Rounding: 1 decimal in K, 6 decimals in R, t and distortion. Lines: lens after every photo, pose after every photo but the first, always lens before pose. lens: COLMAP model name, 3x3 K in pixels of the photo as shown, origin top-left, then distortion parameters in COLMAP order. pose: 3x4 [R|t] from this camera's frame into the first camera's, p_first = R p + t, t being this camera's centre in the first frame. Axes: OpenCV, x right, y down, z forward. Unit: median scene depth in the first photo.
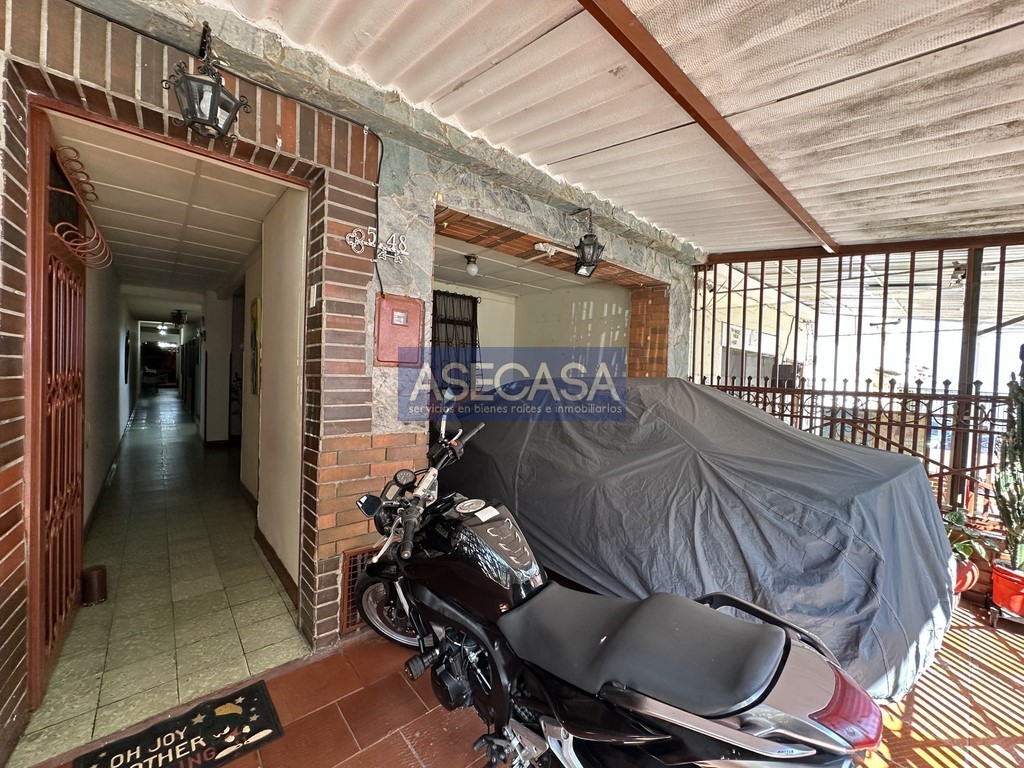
lens RADIAL K [[408.9, 0, 512.0], [0, 408.9, 384.0], [0, 0, 1]] dist [0.000645, 0.000075]
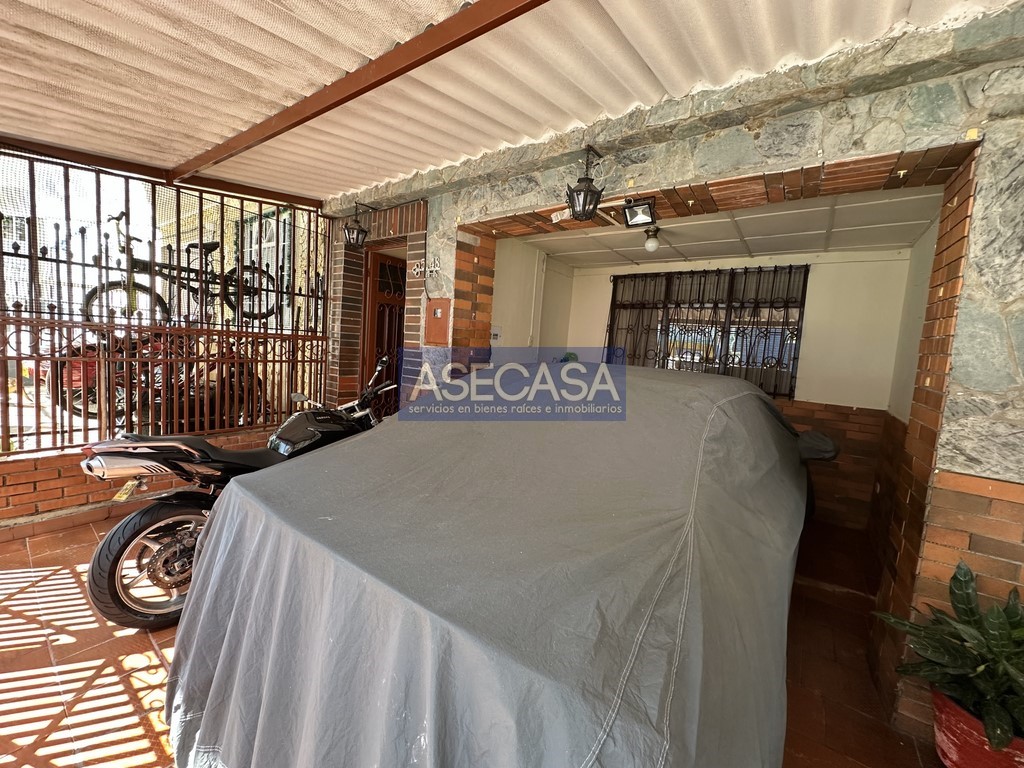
lens RADIAL K [[408.9, 0, 512.0], [0, 408.9, 384.0], [0, 0, 1]] dist [0.000645, 0.000075]
pose [[0.229646, 0.066133, -0.971025, 1.232814], [-0.080317, 0.995574, 0.048810, 0.002720], [0.969955, 0.066781, 0.233941, 0.913409]]
